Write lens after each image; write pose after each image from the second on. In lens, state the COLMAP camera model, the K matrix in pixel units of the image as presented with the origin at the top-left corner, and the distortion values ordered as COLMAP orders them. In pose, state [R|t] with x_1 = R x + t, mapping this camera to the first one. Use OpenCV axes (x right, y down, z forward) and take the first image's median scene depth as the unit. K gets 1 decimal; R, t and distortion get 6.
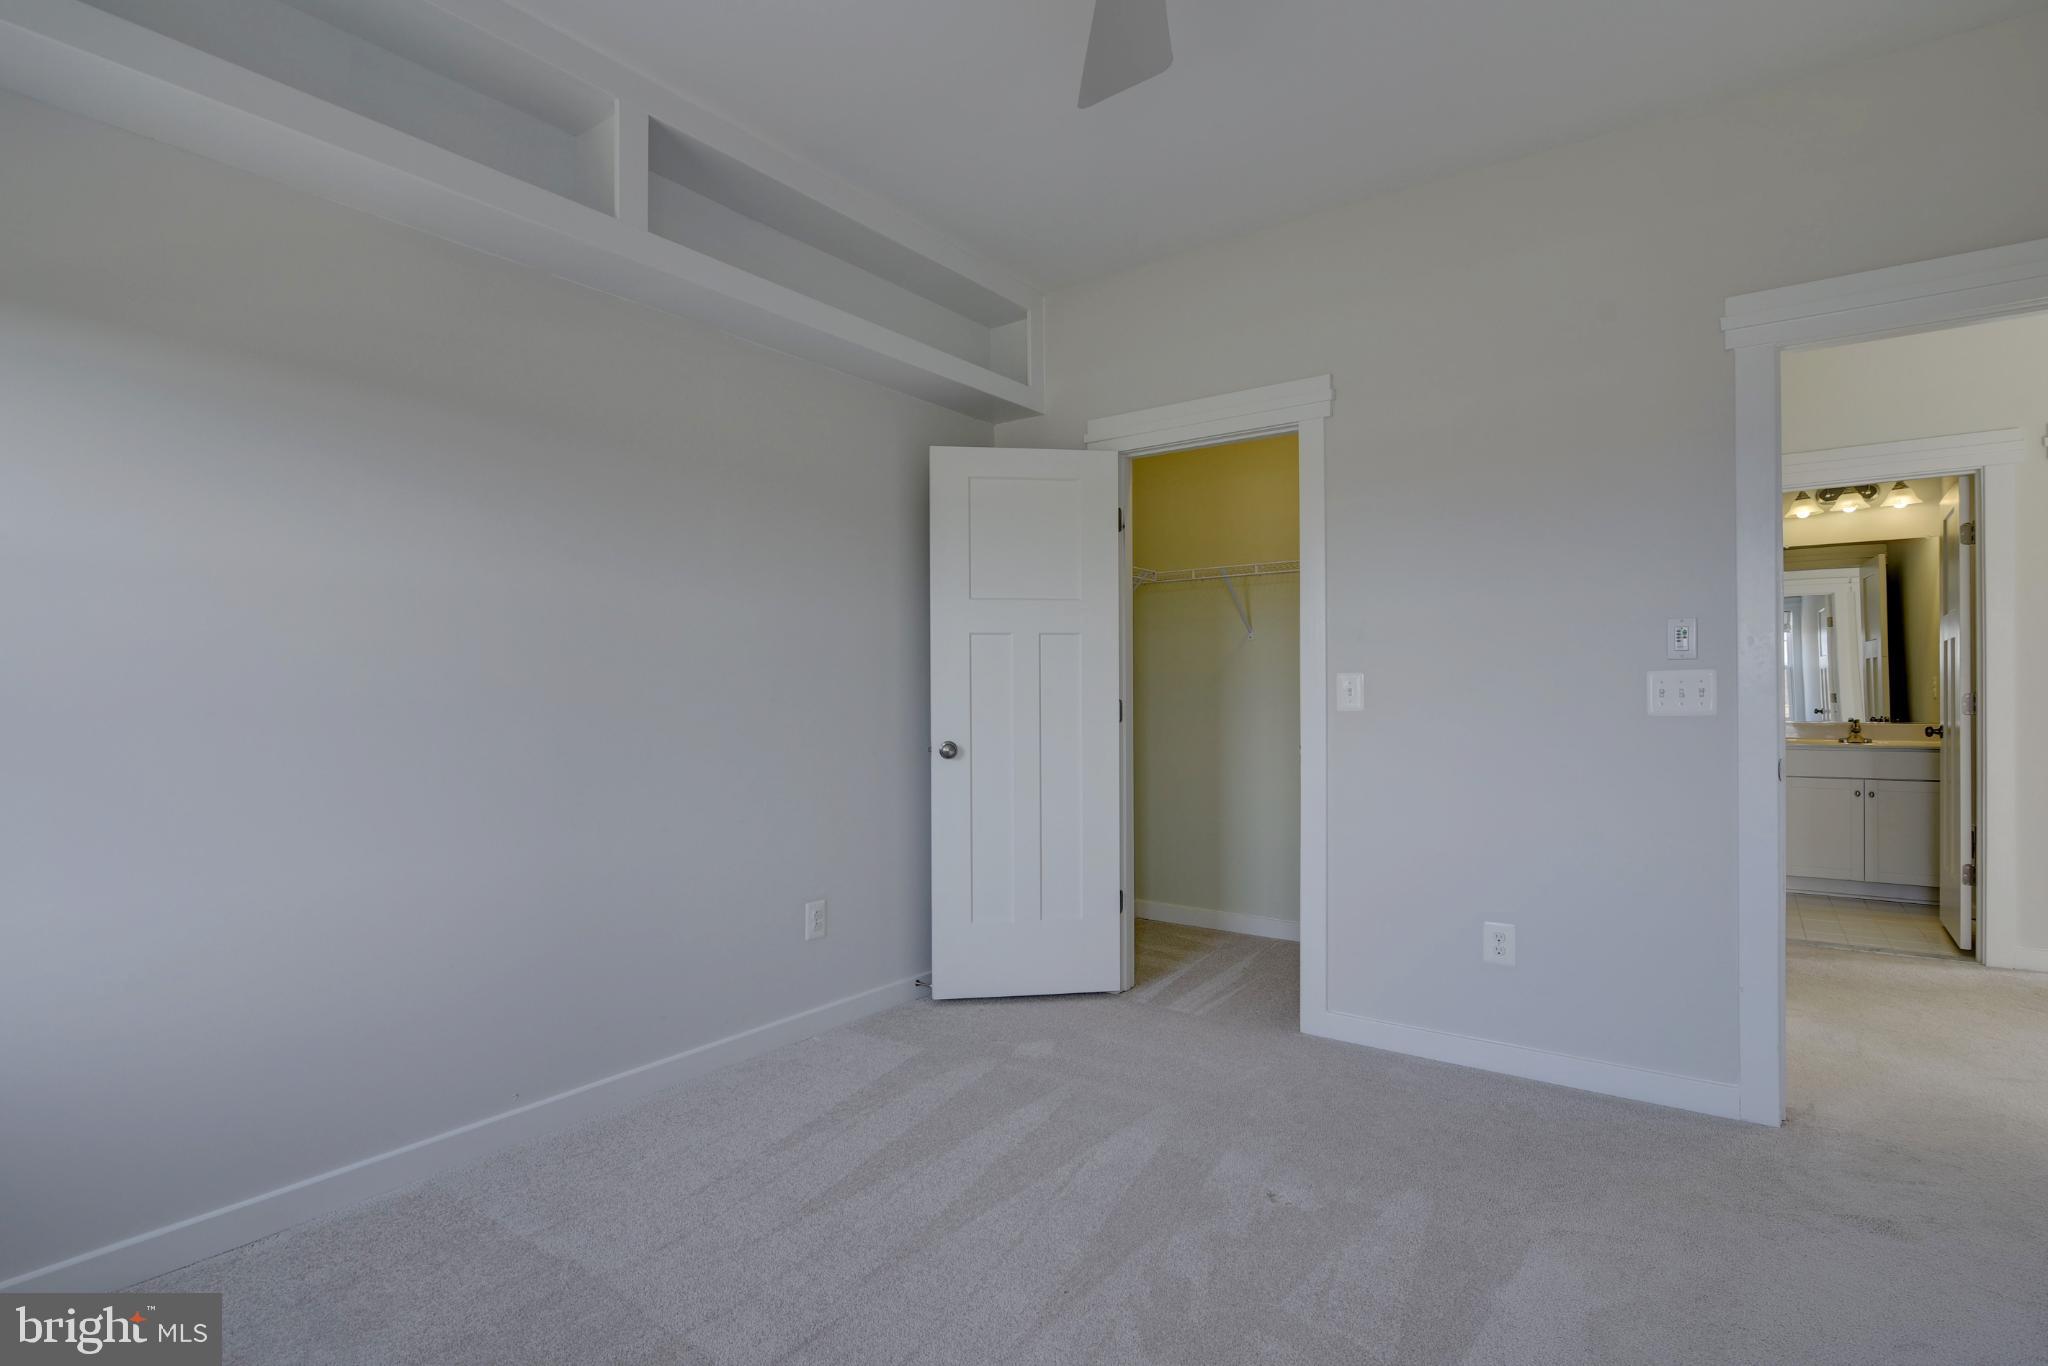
lens RADIAL K [[949.8, 0, 1023.8], [0, 949.8, 690.0], [0, 0, 1]] dist [-0.016874, -0.005855]
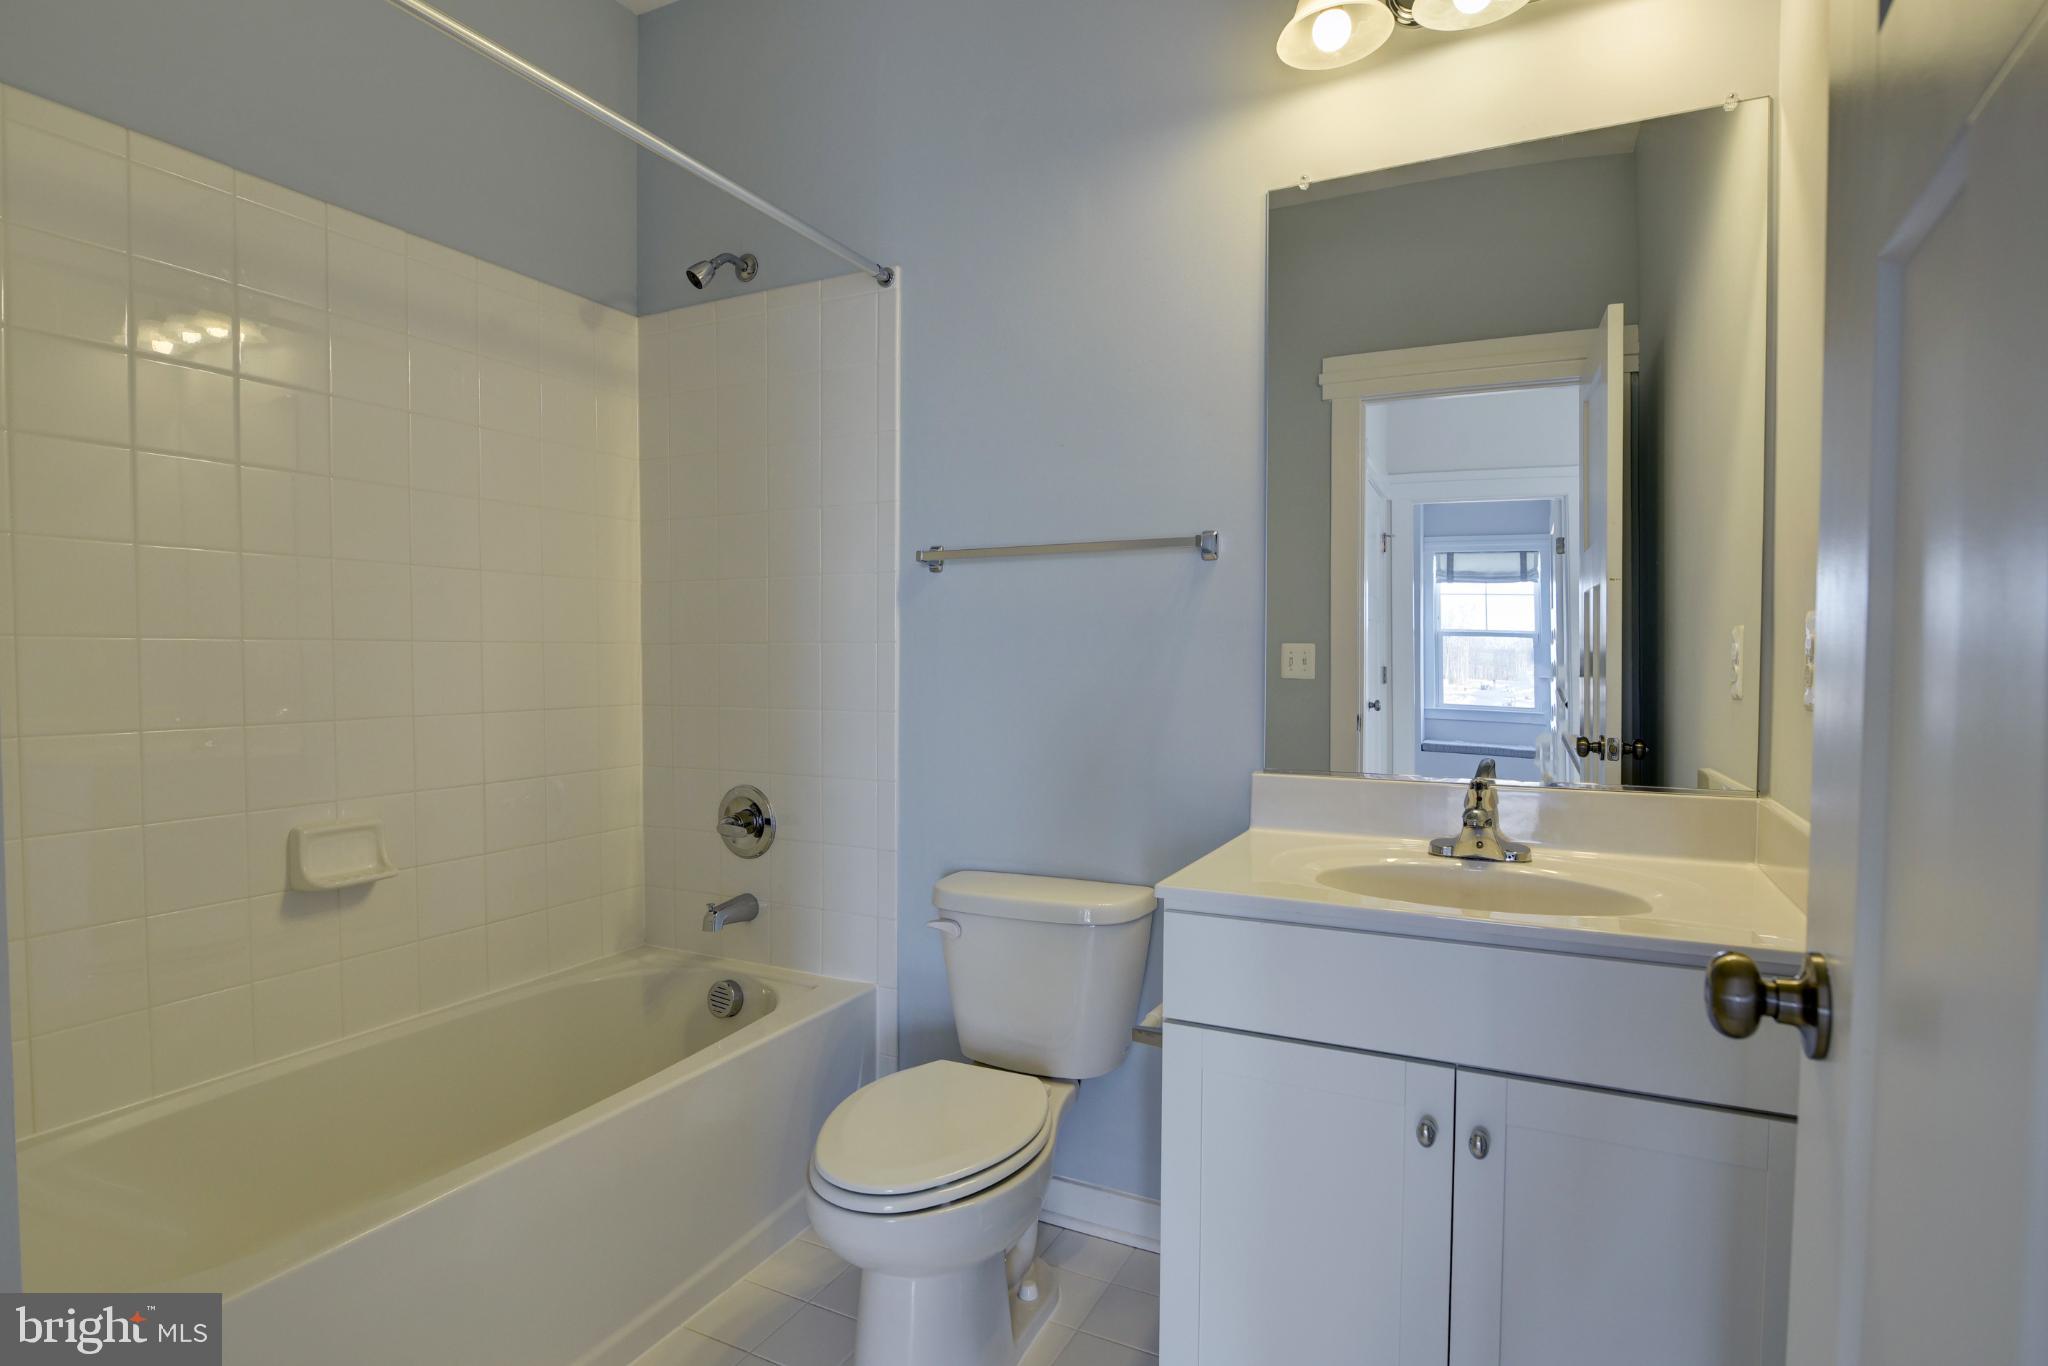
lens RADIAL K [[1013.7, 0, 991.1], [0, 1013.7, 695.2], [0, 0, 1]] dist [-0.014287, -0.000294]
pose [[0.988313, -0.004935, 0.152358, 0.697524], [-0.000262, 0.999419, 0.034072, -0.003448], [-0.152438, -0.033714, 0.987738, 0.721254]]
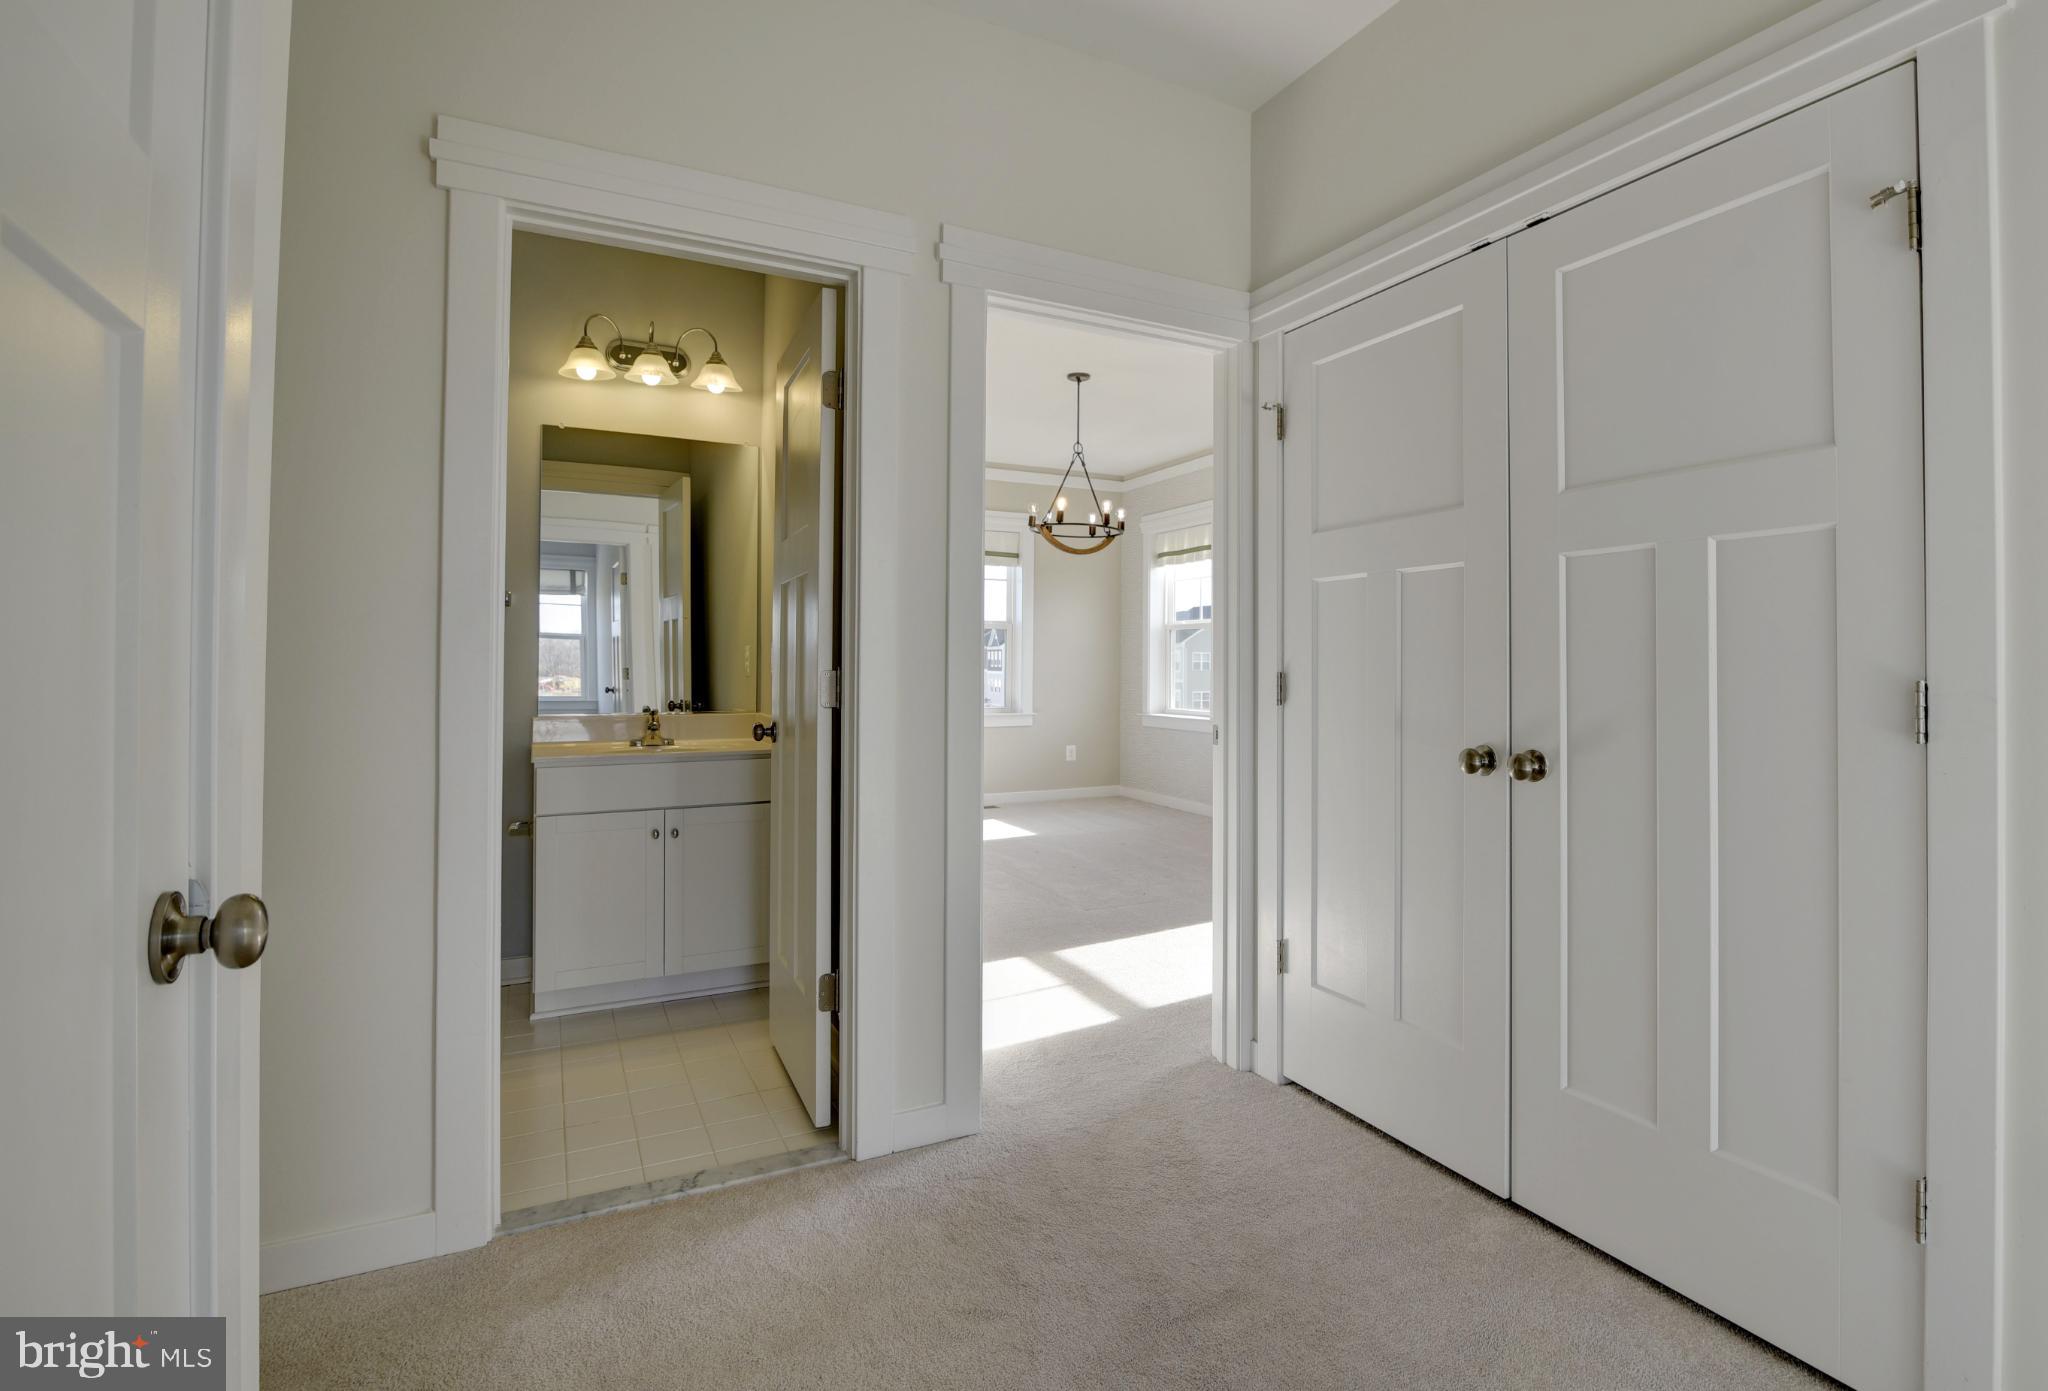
lens RADIAL K [[1021.5, 0, 1105.7], [0, 1021.5, 646.9], [0, 0, 1]] dist [-0.001341, 0.000145]
pose [[0.407421, 0.020863, 0.913002, 0.375059], [-0.006819, 0.999781, -0.019803, 0.000499], [-0.913215, 0.001842, 0.407474, 0.428764]]
